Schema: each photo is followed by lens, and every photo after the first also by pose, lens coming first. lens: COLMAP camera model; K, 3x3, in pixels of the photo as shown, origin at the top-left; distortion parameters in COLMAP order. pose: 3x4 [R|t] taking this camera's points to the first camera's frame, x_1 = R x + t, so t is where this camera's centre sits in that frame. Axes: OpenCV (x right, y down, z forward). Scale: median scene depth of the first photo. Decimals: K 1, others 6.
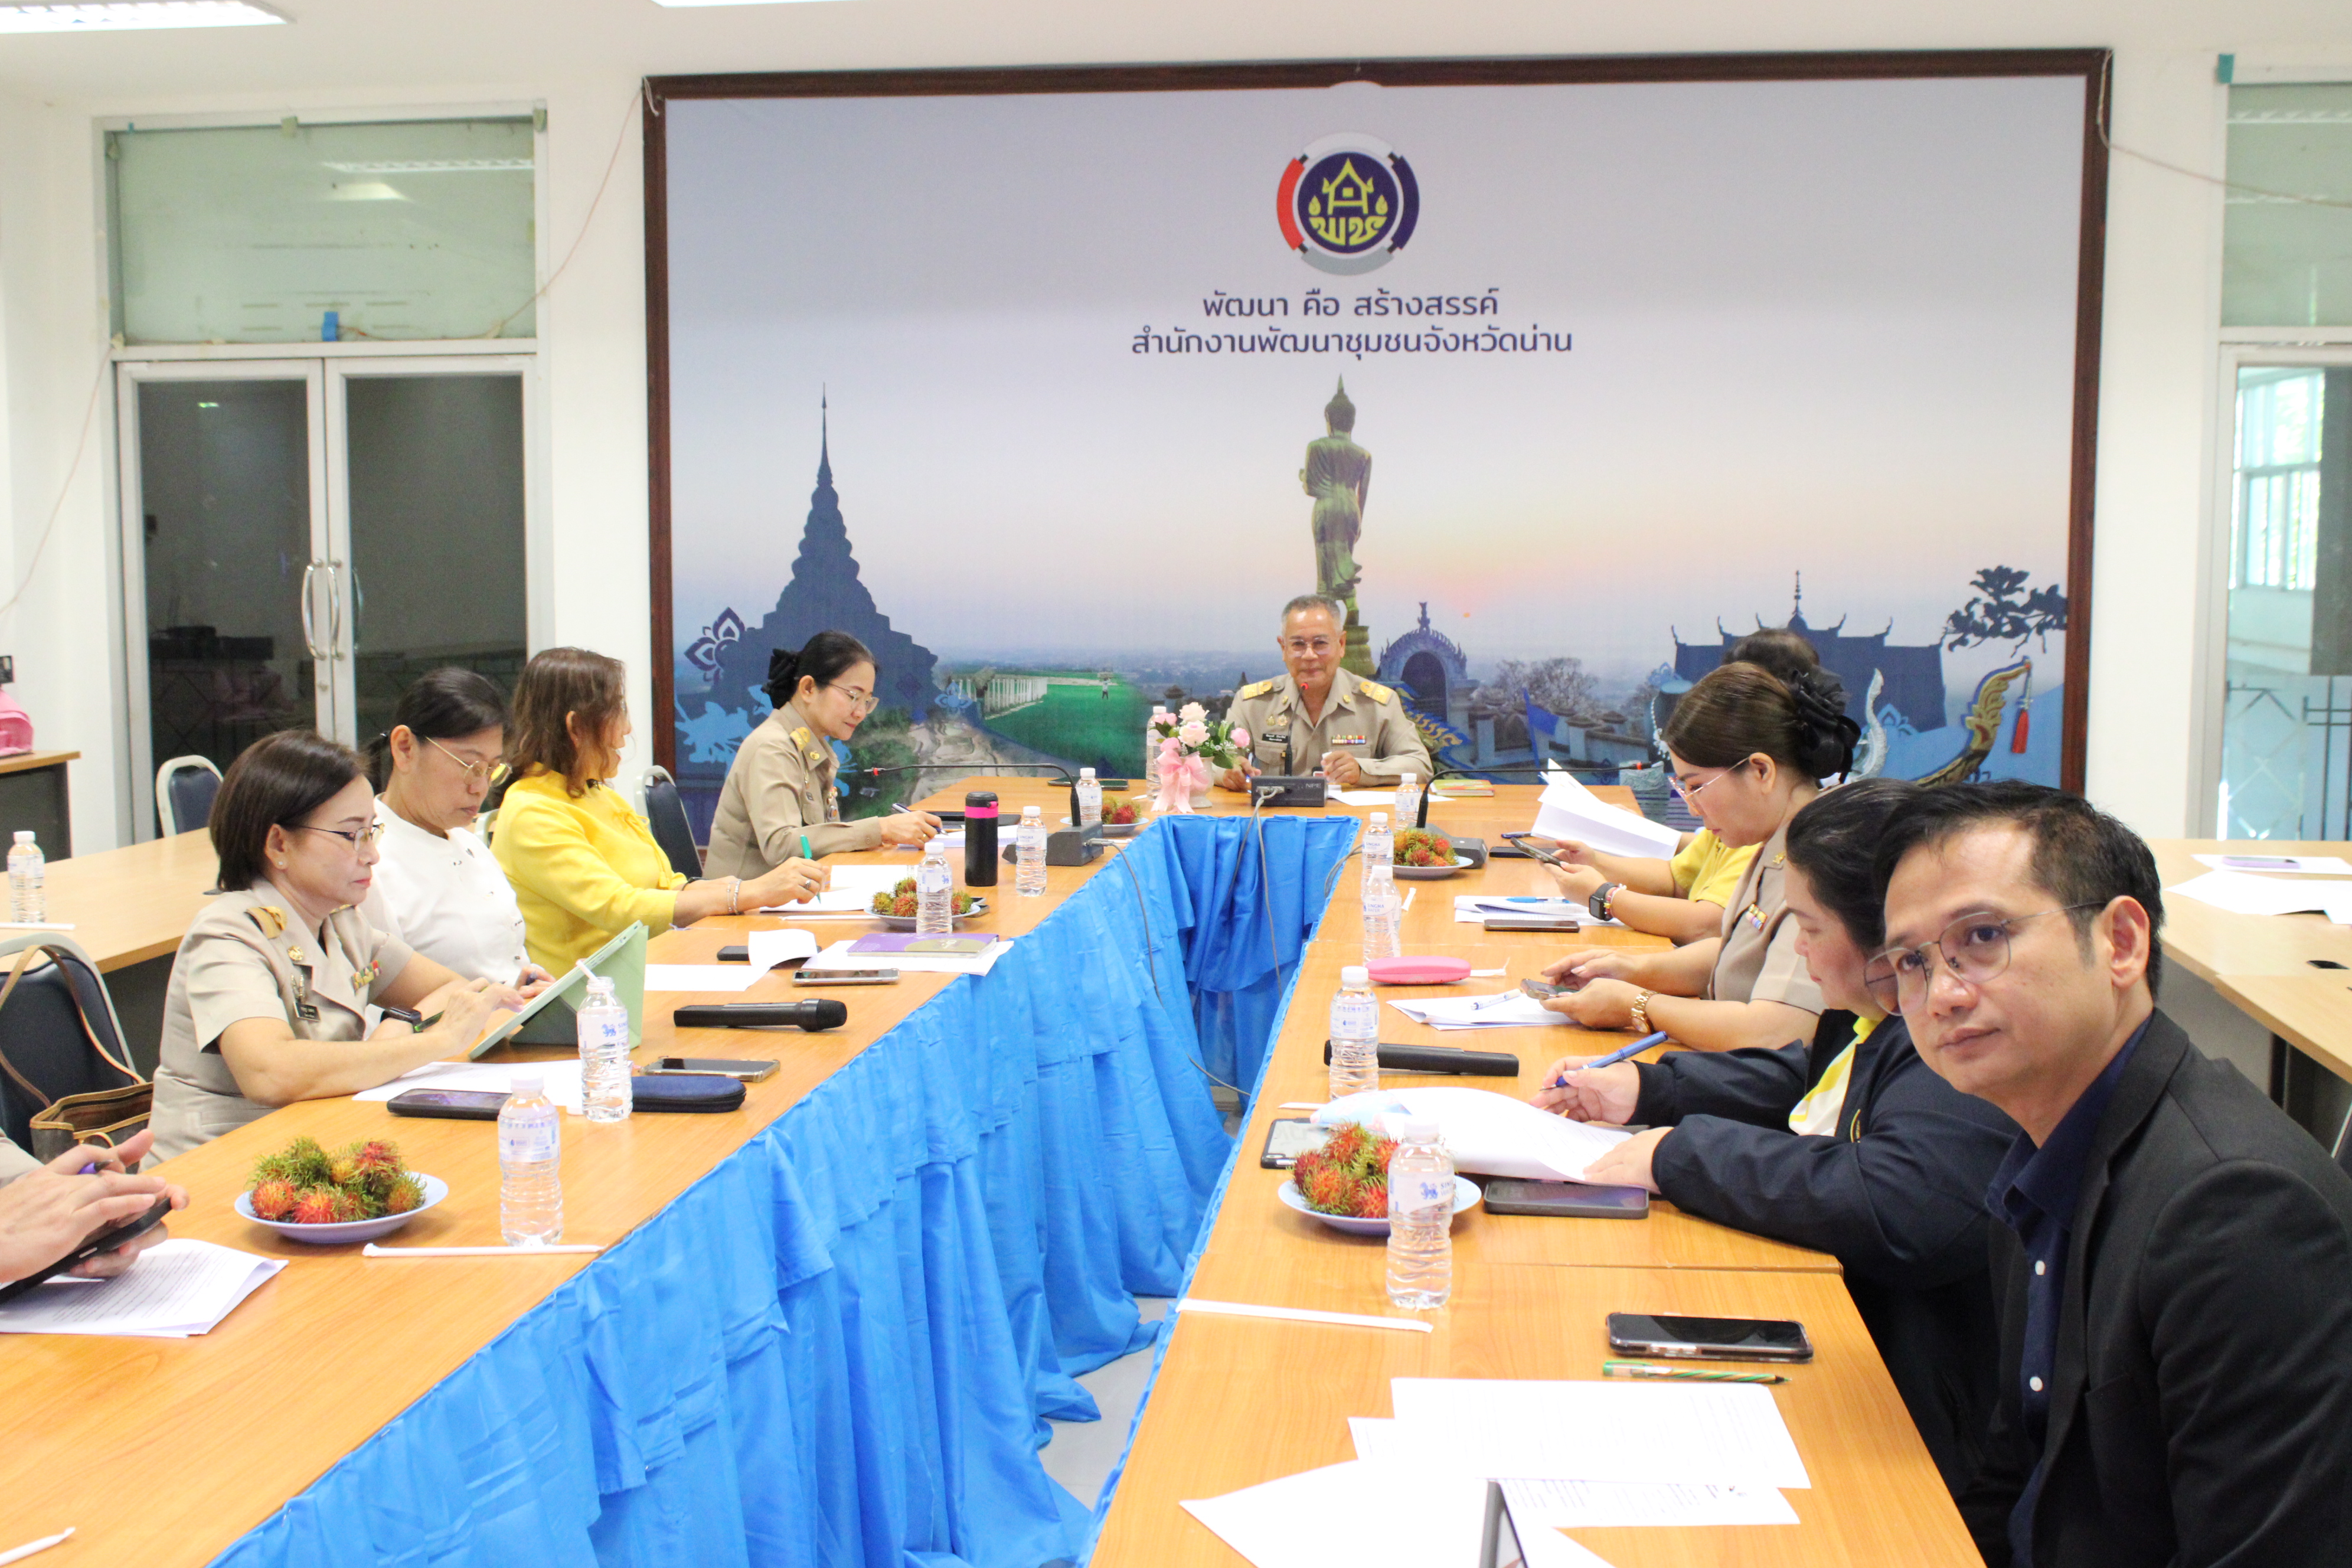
lens RADIAL K [[2541.3, 0, 1174.1], [0, 2541.3, 793.3], [0, 0, 1]] dist [-0.068230, 0.000000]
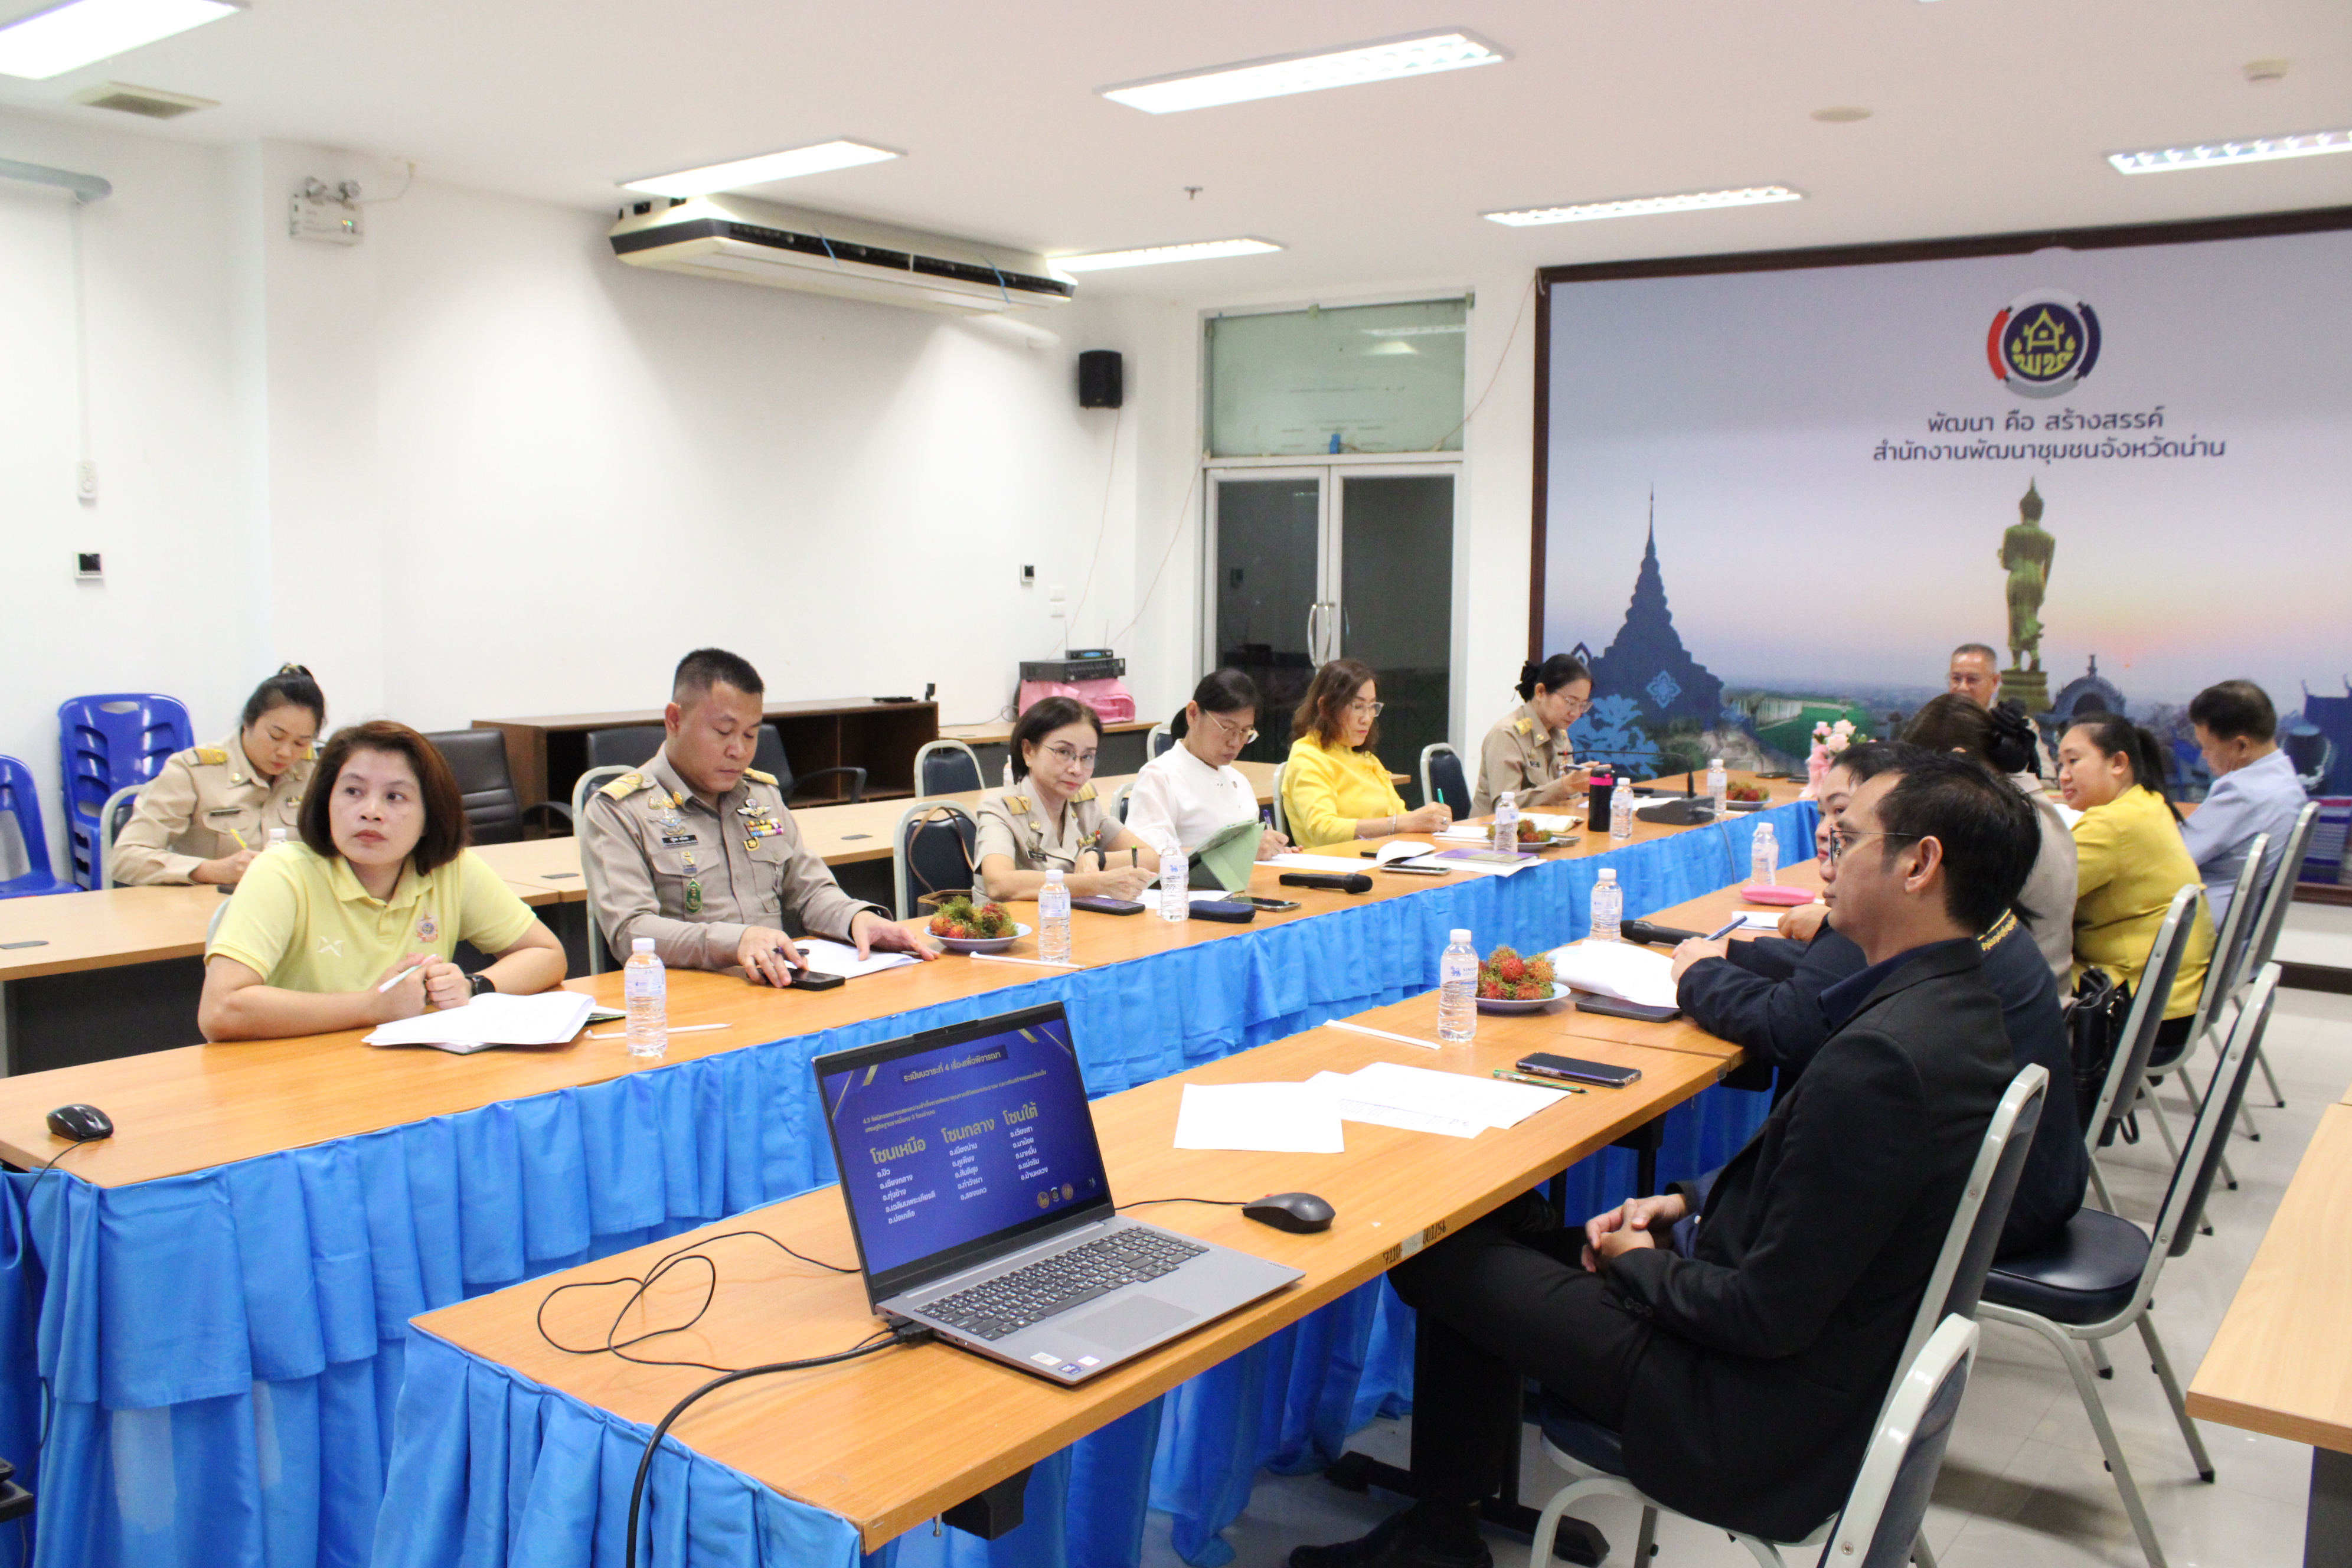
lens RADIAL K [[2081.3, 0, 1170.6], [0, 2081.3, 783.8], [0, 0, 1]] dist [-0.122324, 0.059316]
pose [[0.867014, 0.060104, -0.494646, 0.205189], [-0.063772, 0.997920, 0.009477, 0.008937], [0.494187, 0.023327, 0.869043, -0.108810]]
